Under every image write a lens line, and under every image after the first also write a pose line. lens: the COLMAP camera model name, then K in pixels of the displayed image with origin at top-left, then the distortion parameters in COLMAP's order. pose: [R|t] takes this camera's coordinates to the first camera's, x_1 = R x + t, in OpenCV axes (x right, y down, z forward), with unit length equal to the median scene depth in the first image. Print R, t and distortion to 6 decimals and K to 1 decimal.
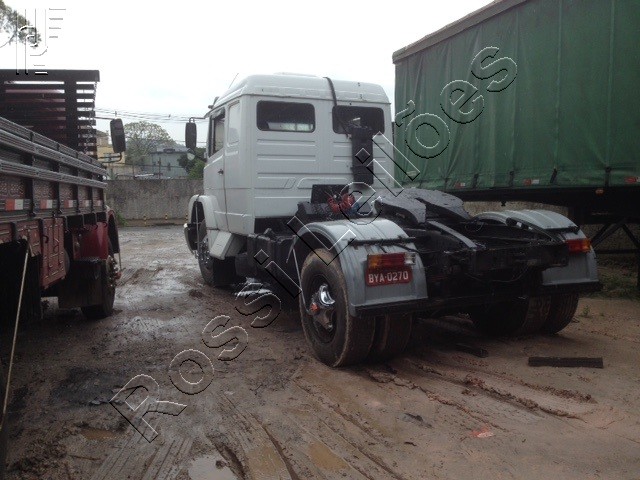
lens RADIAL K [[630.0, 0, 320.0], [0, 630.0, 240.0], [0, 0, 1]] dist [0.159376, -0.333336]
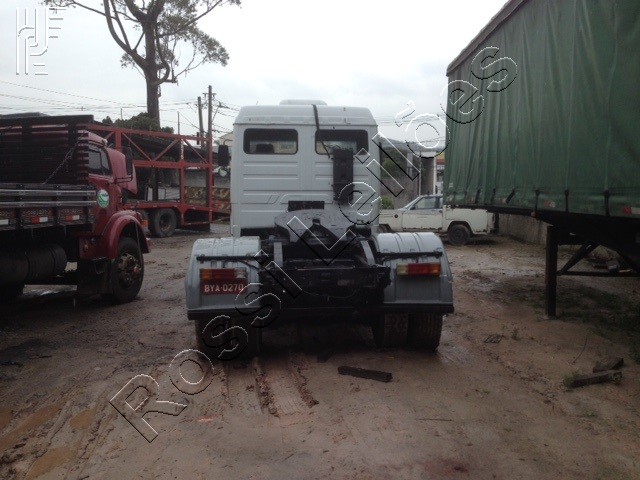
lens RADIAL K [[622.2, 0, 311.2], [0, 622.2, 240.2], [0, 0, 1]] dist [0.226763, -0.519486]
pose [[0.932711, 0.038090, -0.358606, 0.425611], [-0.034115, 0.999266, 0.017407, -0.036546], [0.359006, -0.004002, 0.933327, -0.038132]]
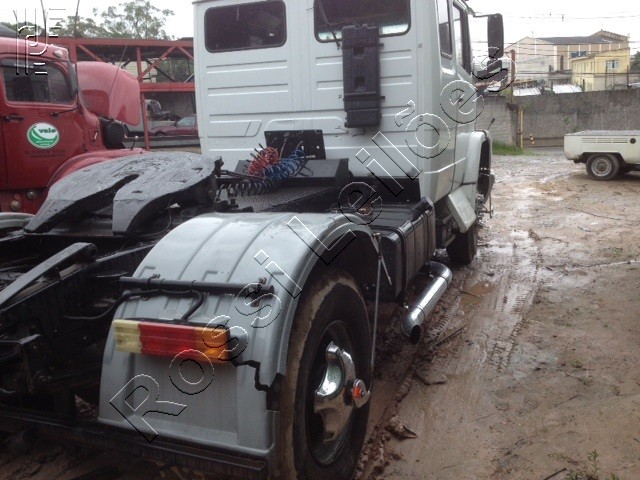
lens RADIAL K [[622.2, 0, 311.2], [0, 622.2, 240.2], [0, 0, 1]] dist [0.226763, -0.519486]
pose [[0.701562, 0.111578, -0.703819, 0.486789], [-0.014605, 0.989710, 0.142343, -0.067635], [0.712459, -0.089583, 0.695972, 0.562563]]
